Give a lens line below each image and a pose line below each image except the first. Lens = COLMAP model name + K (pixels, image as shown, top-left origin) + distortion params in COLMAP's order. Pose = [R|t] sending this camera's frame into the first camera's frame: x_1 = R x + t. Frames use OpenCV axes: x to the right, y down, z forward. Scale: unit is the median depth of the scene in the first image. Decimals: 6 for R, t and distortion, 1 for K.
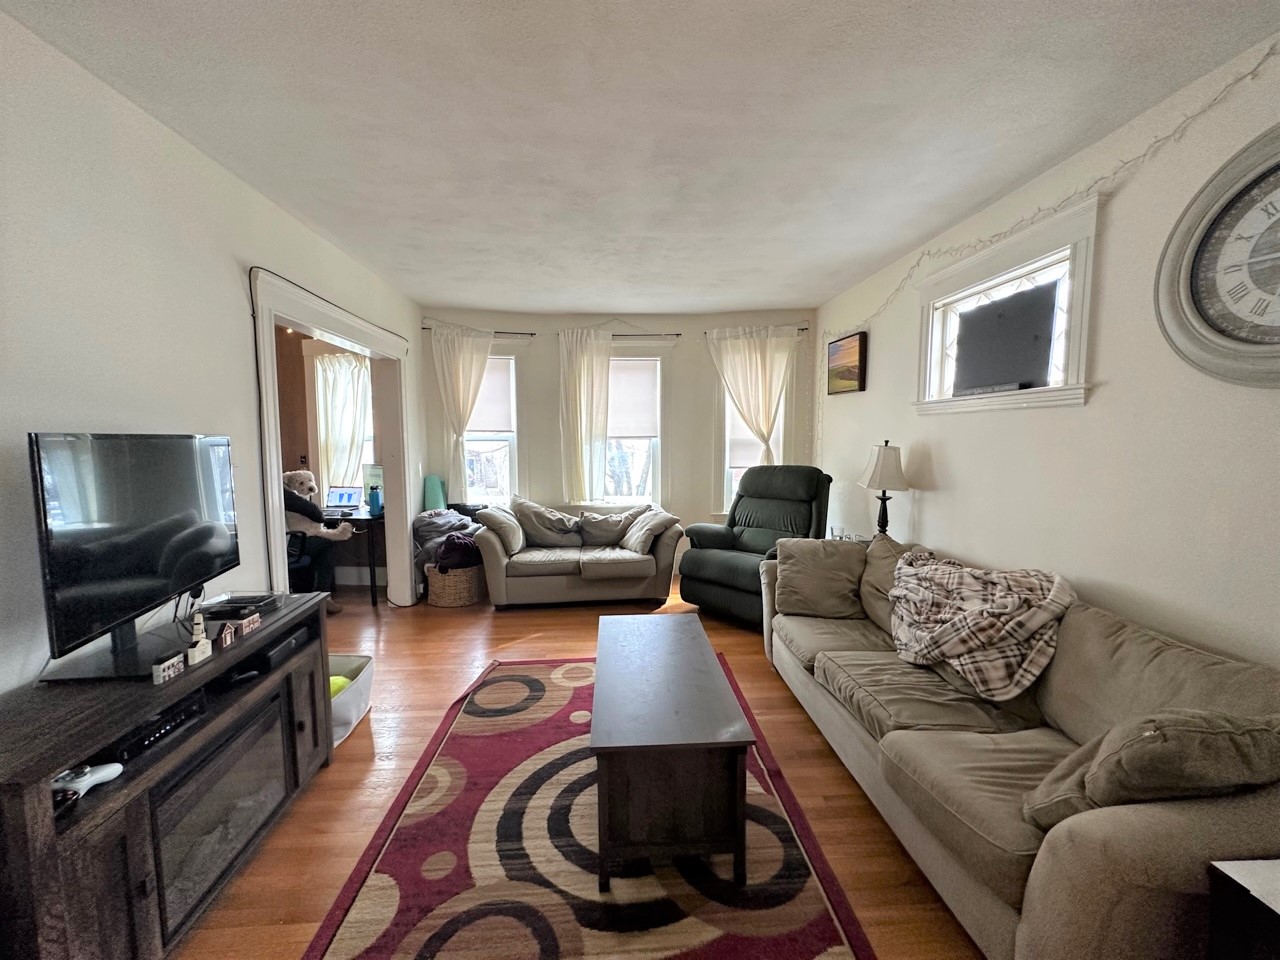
lens RADIAL K [[510.2, 0, 641.3], [0, 510.2, 479.4], [0, 0, 1]] dist [0.002310, 0.000071]
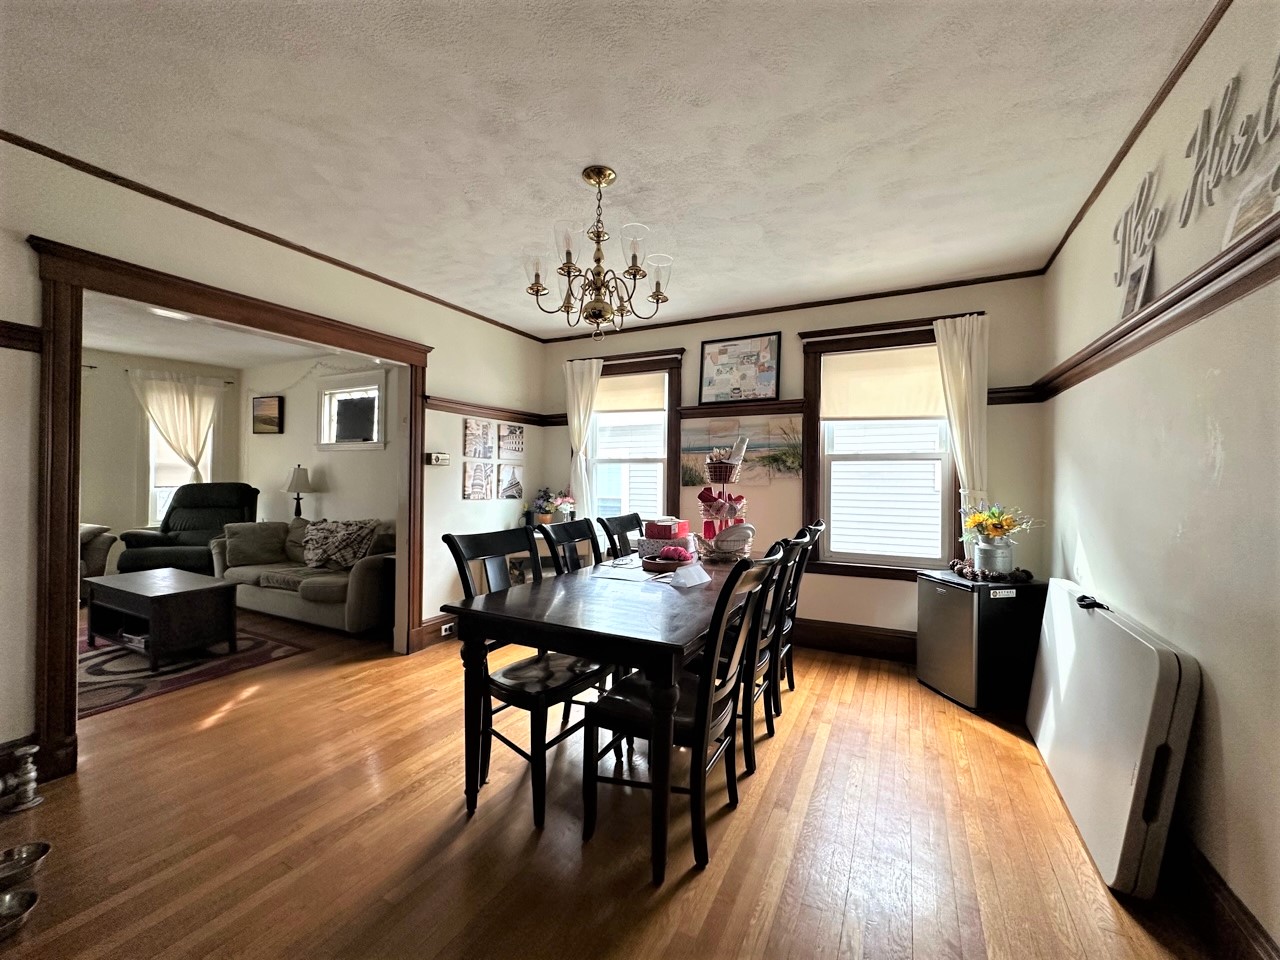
lens RADIAL K [[510.2, 0, 644.5], [0, 510.2, 474.9], [0, 0, 1]] dist [0.002310, 0.000071]
pose [[0.506762, 0.010095, 0.862027, -0.422540], [0.060036, 0.997091, -0.046969, 0.113323], [-0.859993, 0.075555, 0.504682, -0.888942]]
